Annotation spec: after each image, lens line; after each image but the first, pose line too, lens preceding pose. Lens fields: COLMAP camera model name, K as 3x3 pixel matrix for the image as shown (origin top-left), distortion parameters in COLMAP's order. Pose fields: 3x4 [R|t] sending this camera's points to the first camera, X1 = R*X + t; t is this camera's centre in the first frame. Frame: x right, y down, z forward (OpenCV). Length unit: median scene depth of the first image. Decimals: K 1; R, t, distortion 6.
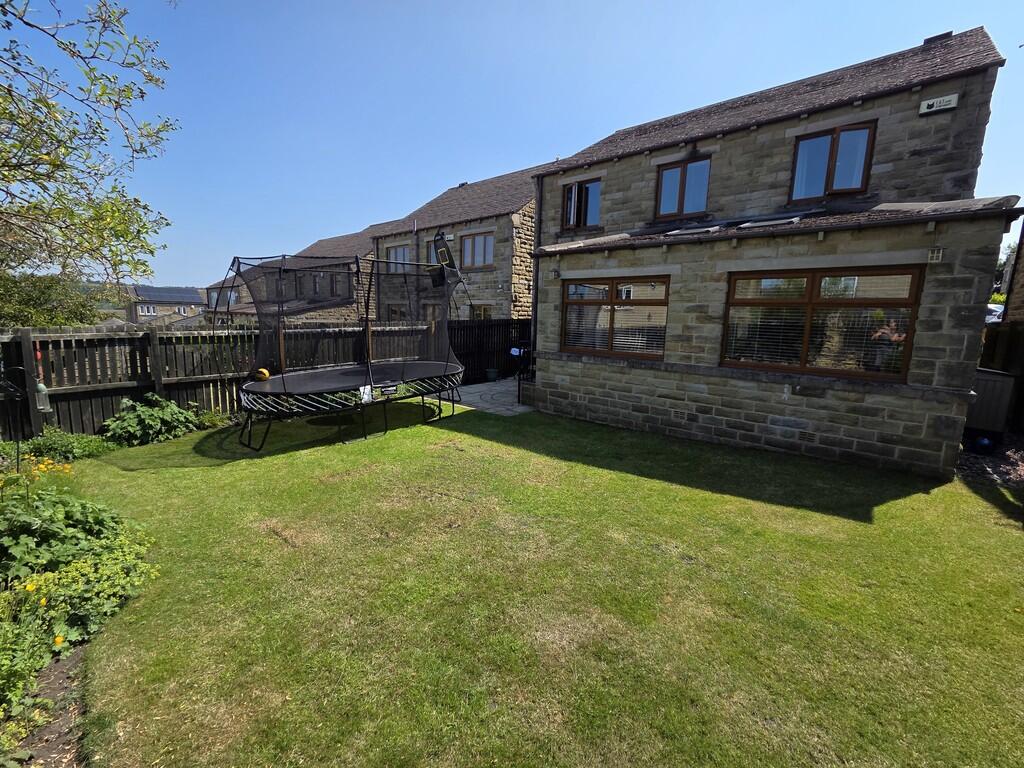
lens RADIAL K [[419.4, 0, 515.9], [0, 419.4, 379.5], [0, 0, 1]] dist [-0.001232, 0.001102]
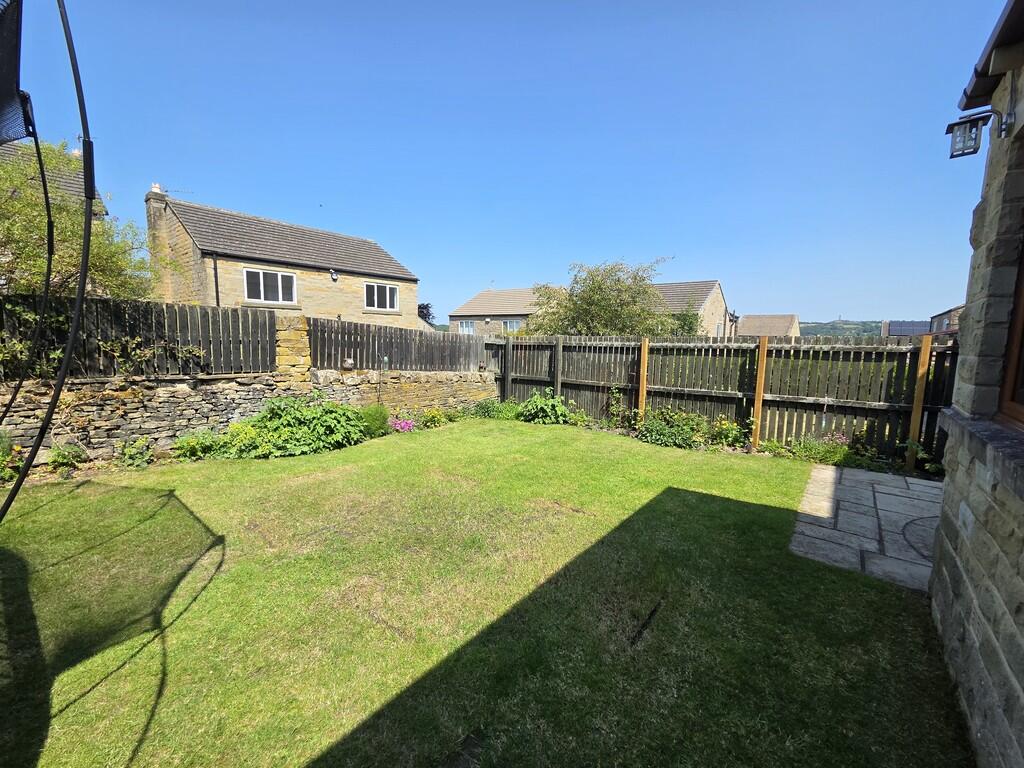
lens RADIAL K [[419.4, 0, 522.9], [0, 419.4, 378.3], [0, 0, 1]] dist [-0.001232, 0.001102]
pose [[0.041882, 0.078116, -0.996064, 0.432545], [-0.170004, 0.982958, 0.069940, -0.072976], [0.984553, 0.166405, 0.054449, 0.848655]]
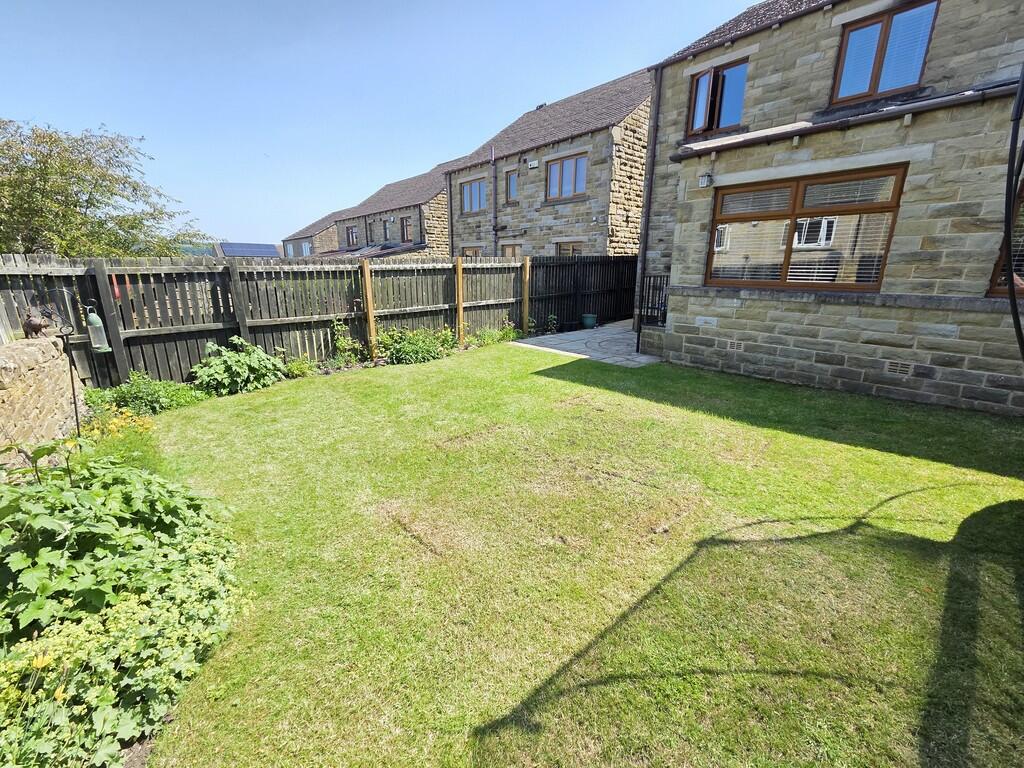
lens RADIAL K [[419.4, 0, 515.6], [0, 419.4, 381.3], [0, 0, 1]] dist [-0.001232, 0.001102]
pose [[0.990185, 0.015880, -0.138861, -0.162761], [0.000281, 0.993296, 0.115595, 0.024236], [0.139766, -0.114499, 0.983542, 0.202287]]
